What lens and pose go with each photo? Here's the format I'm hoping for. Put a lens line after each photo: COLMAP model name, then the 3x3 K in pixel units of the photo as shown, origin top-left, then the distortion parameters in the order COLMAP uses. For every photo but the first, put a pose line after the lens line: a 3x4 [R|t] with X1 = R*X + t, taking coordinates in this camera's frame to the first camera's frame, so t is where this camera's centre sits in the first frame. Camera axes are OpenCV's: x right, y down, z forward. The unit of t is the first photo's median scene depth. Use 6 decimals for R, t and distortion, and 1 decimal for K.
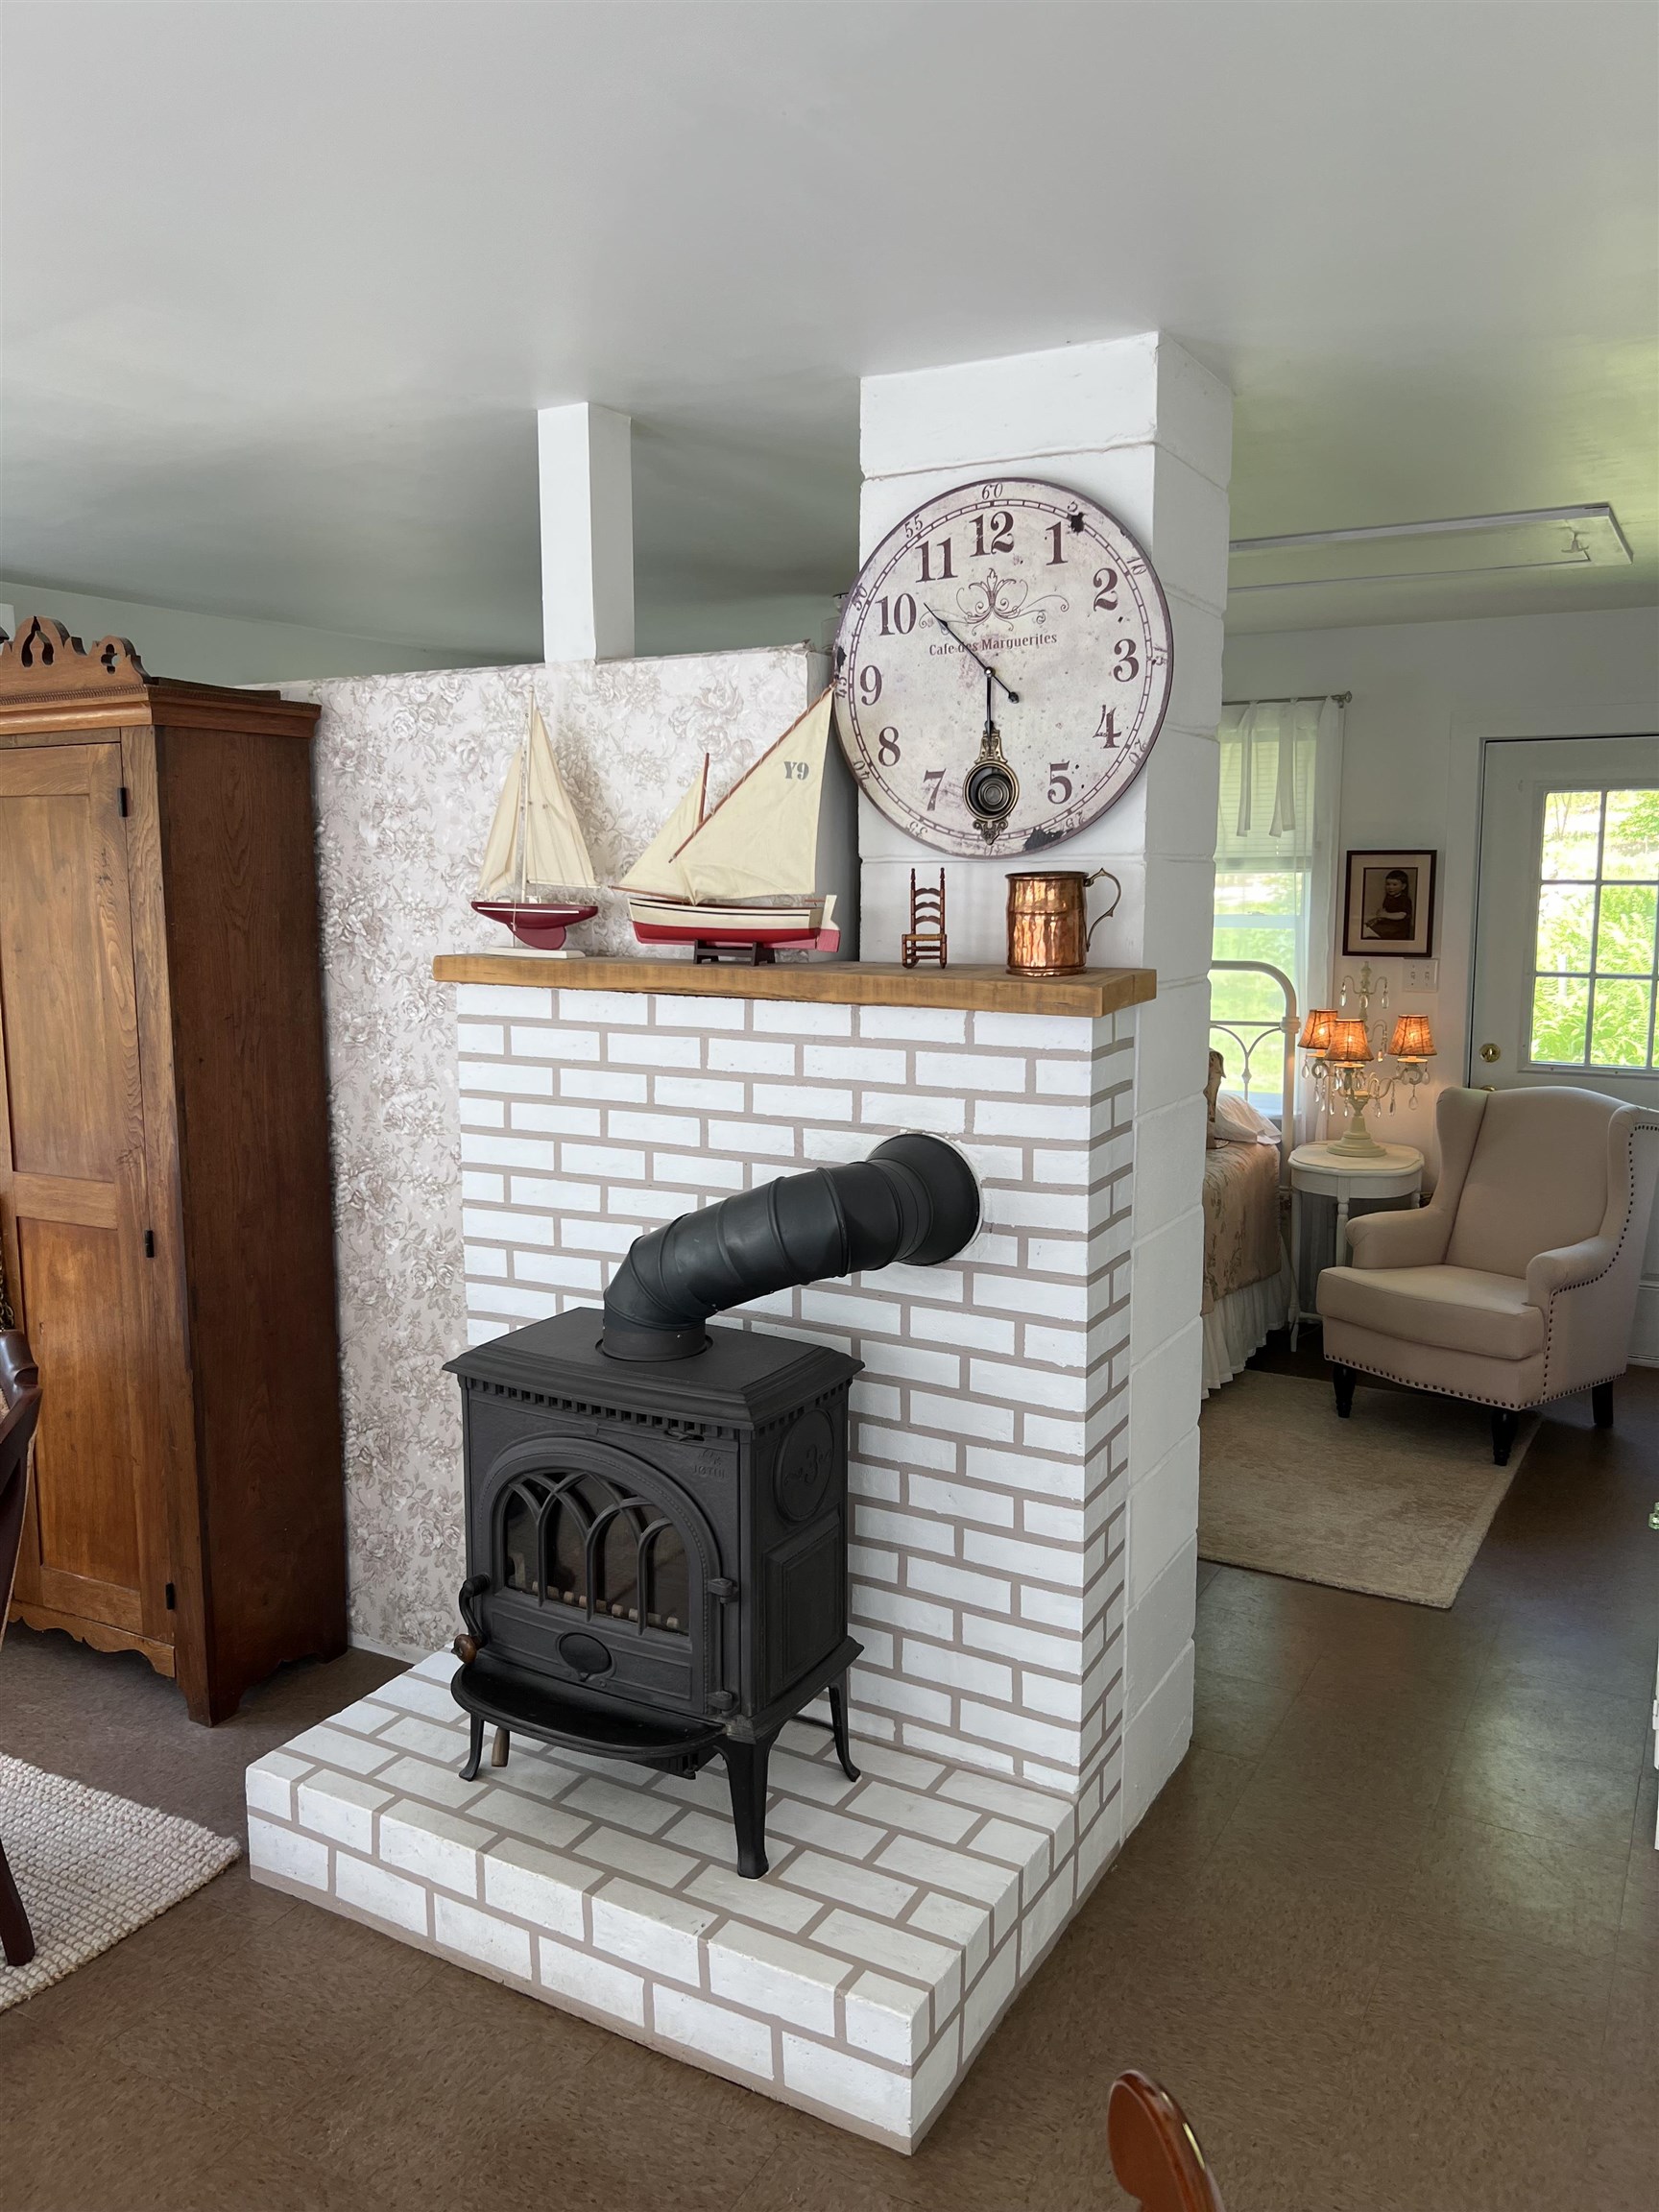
lens RADIAL K [[1665.3, 0, 826.4], [0, 1665.3, 1095.2], [0, 0, 1]] dist [0.041317, -0.076345]
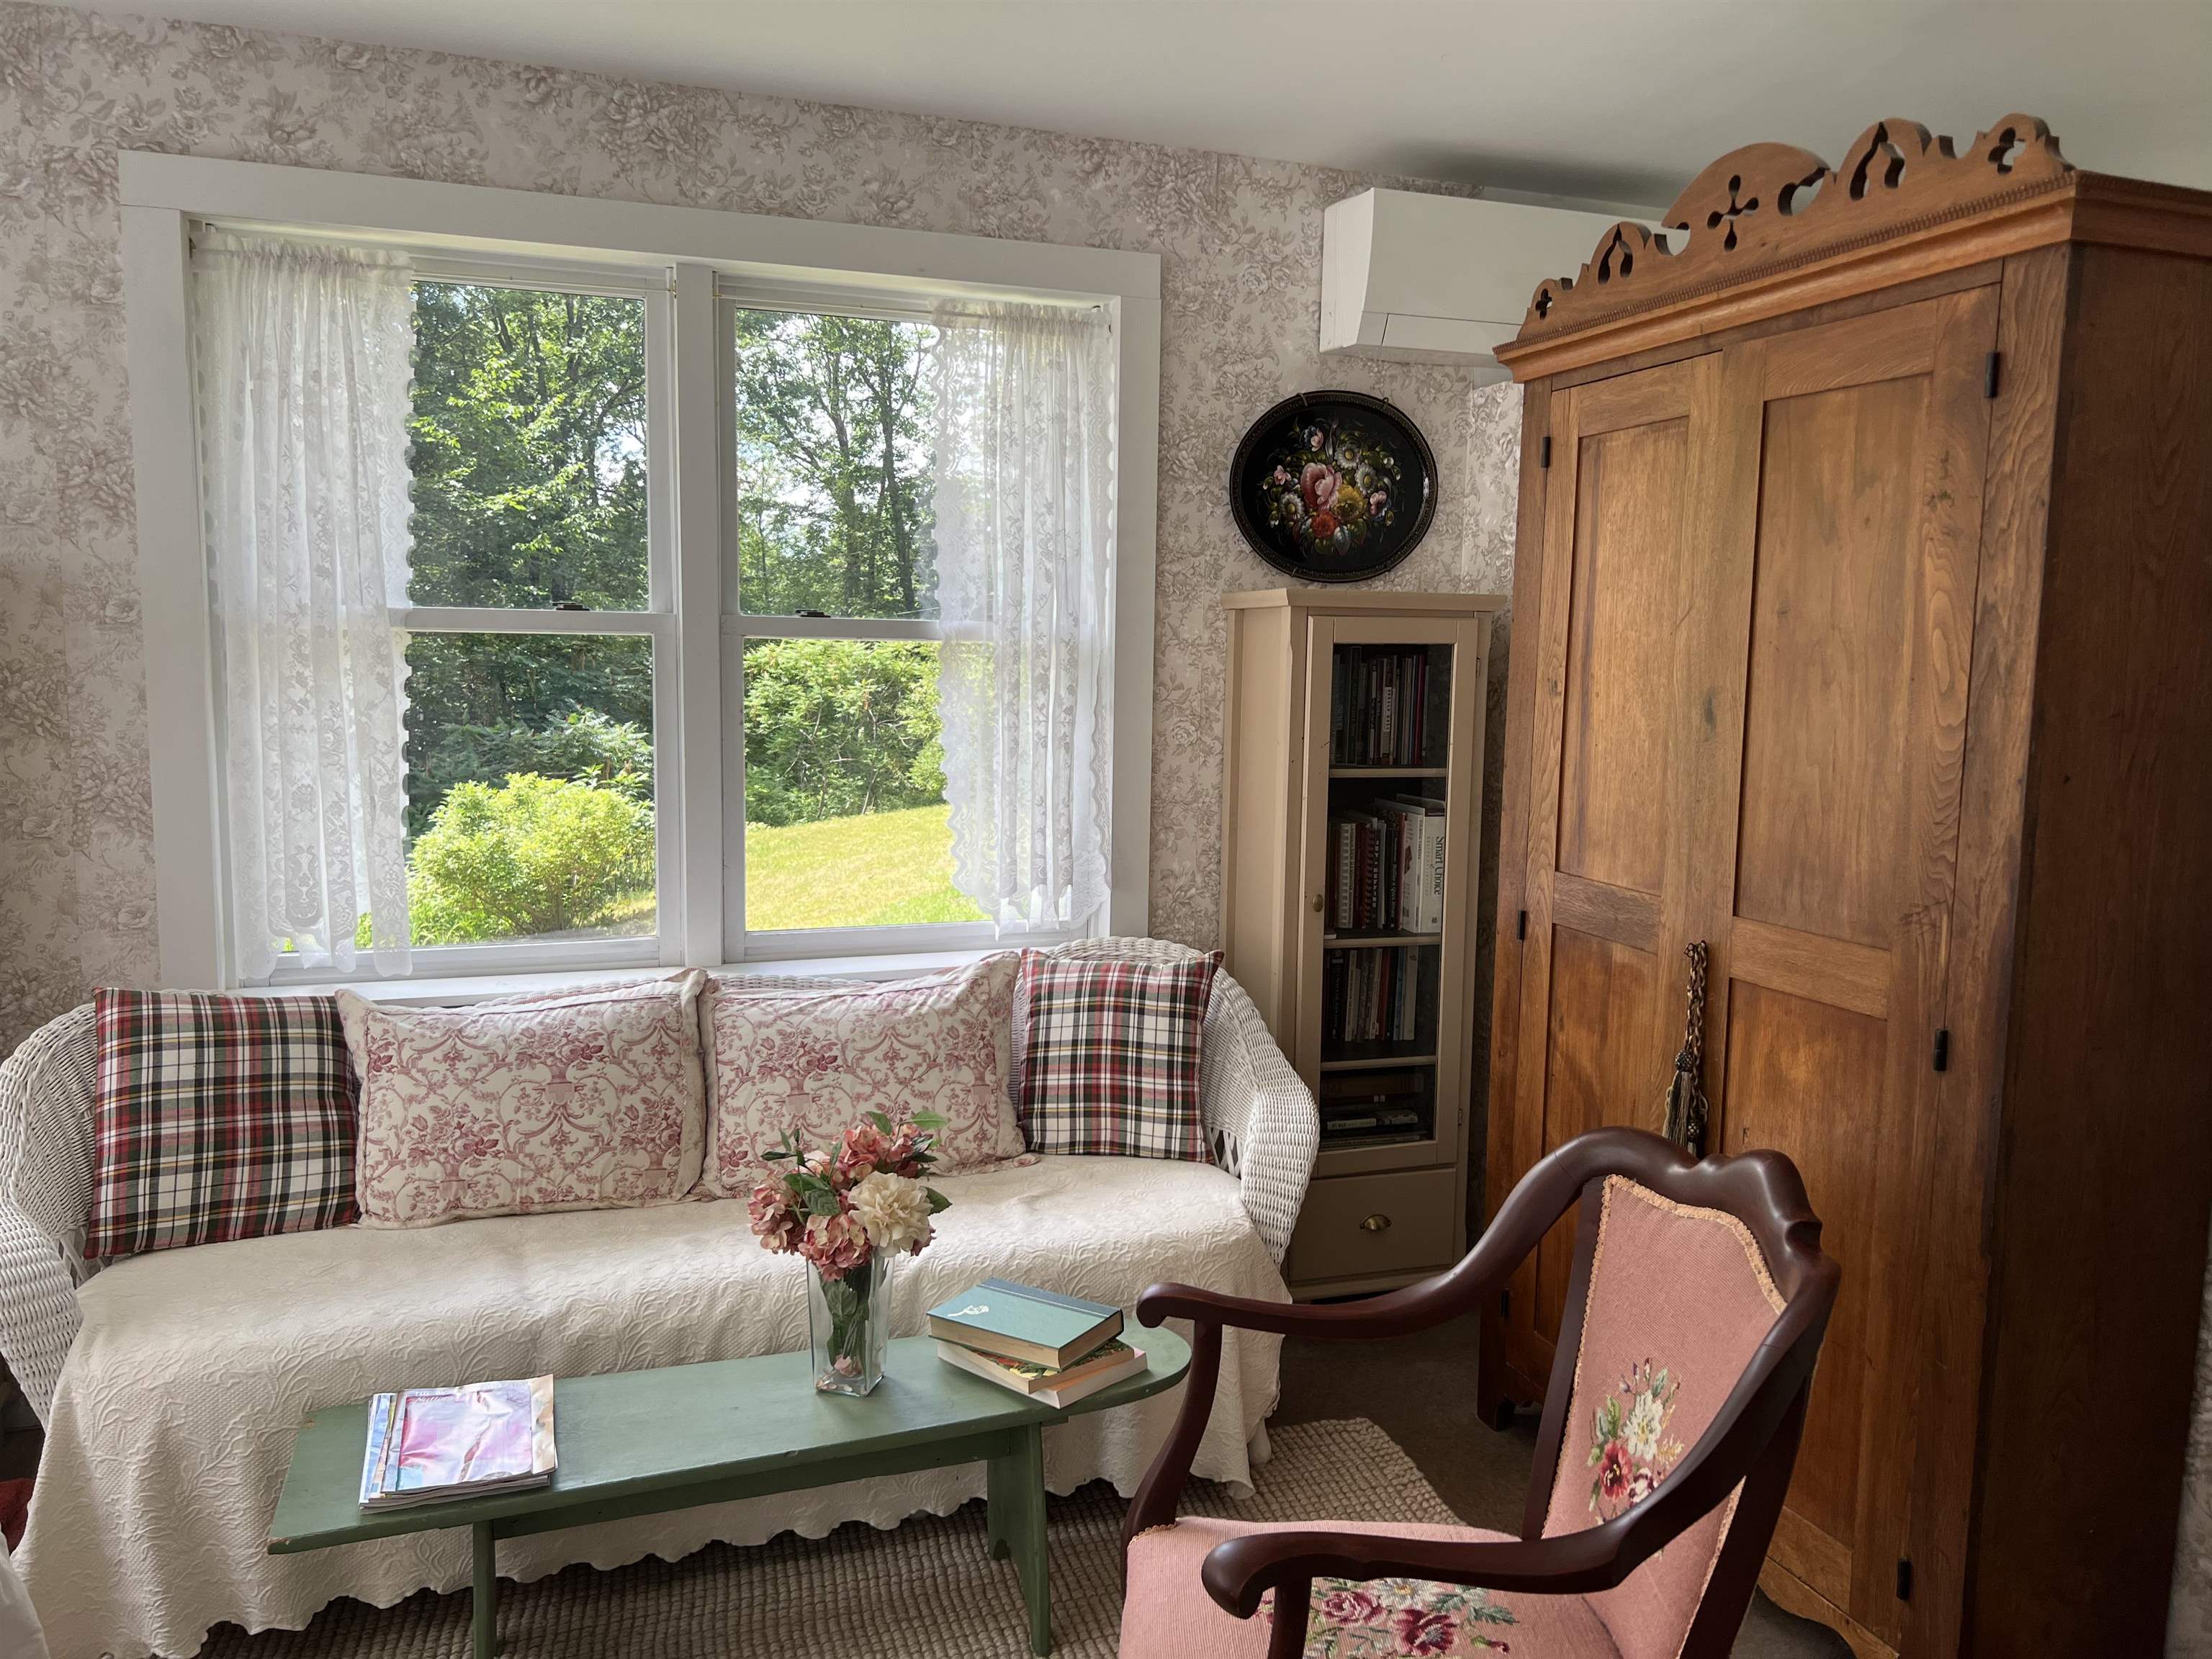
lens RADIAL K [[1636.6, 0, 1069.7], [0, 1636.6, 818.7], [0, 0, 1]] dist [0.056145, -0.120667]
pose [[0.735728, 0.086984, -0.671668, -0.230318], [-0.109683, 0.993930, 0.008575, 0.030182], [0.668337, 0.067362, 0.740803, 0.283333]]
